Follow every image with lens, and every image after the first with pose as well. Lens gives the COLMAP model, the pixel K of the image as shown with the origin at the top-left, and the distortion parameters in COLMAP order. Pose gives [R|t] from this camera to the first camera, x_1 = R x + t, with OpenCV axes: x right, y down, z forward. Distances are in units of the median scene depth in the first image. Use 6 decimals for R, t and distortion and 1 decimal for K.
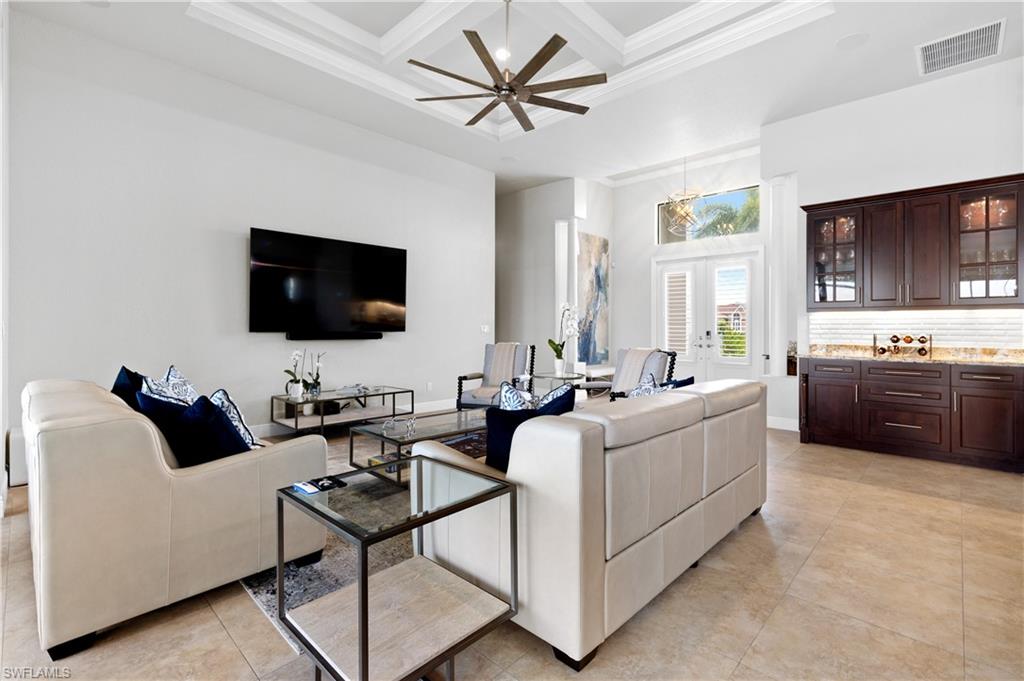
lens RADIAL K [[470.4, 0, 549.1], [0, 470.4, 326.0], [0, 0, 1]] dist [-0.001764, 0.001585]
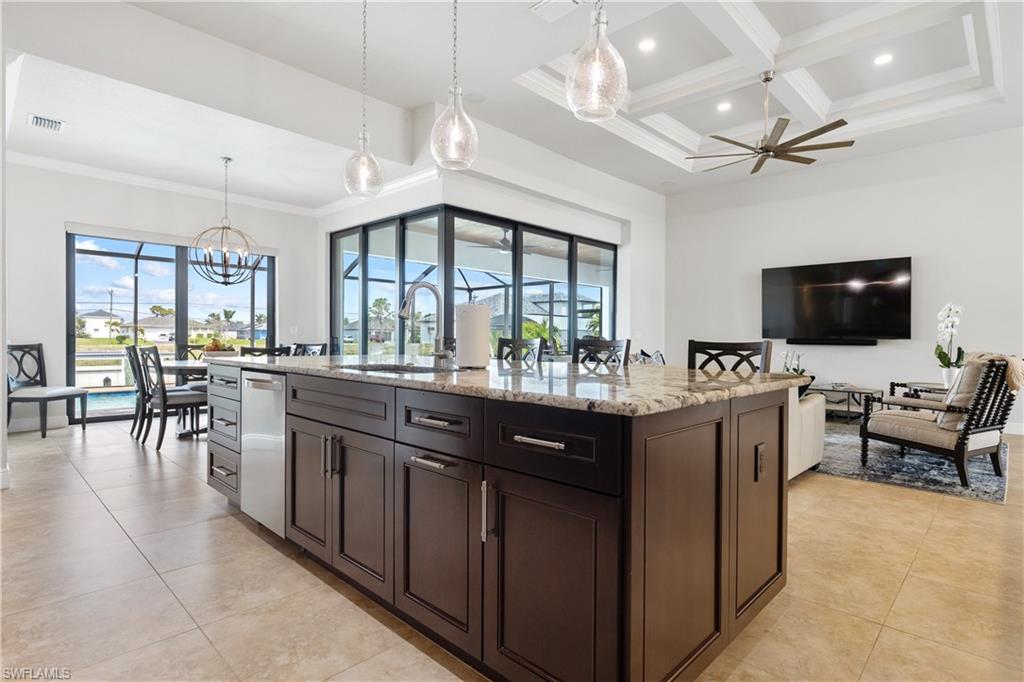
lens RADIAL K [[526.2, 0, 514.5], [0, 526.2, 343.6], [0, 0, 1]] dist [-0.008627, 0.001094]
pose [[-0.040747, 0.001786, -0.999168, 0.981423], [-0.006770, 0.999975, 0.002064, 0.027951], [0.999147, 0.006848, -0.040734, 0.243871]]
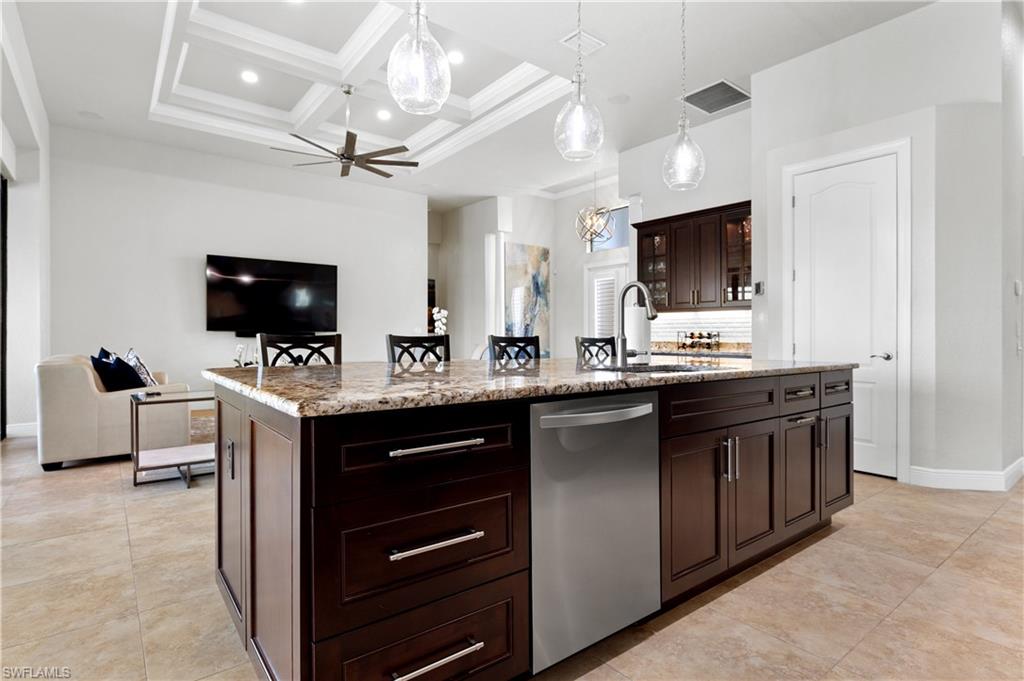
lens RADIAL K [[526.2, 0, 536.4], [0, 526.2, 330.9], [0, 0, 1]] dist [-0.008627, 0.001094]
pose [[0.988527, -0.000970, -0.151039, 0.496578], [-0.000016, 0.999979, -0.006530, 0.021755], [0.151043, 0.006457, 0.988506, -0.334684]]
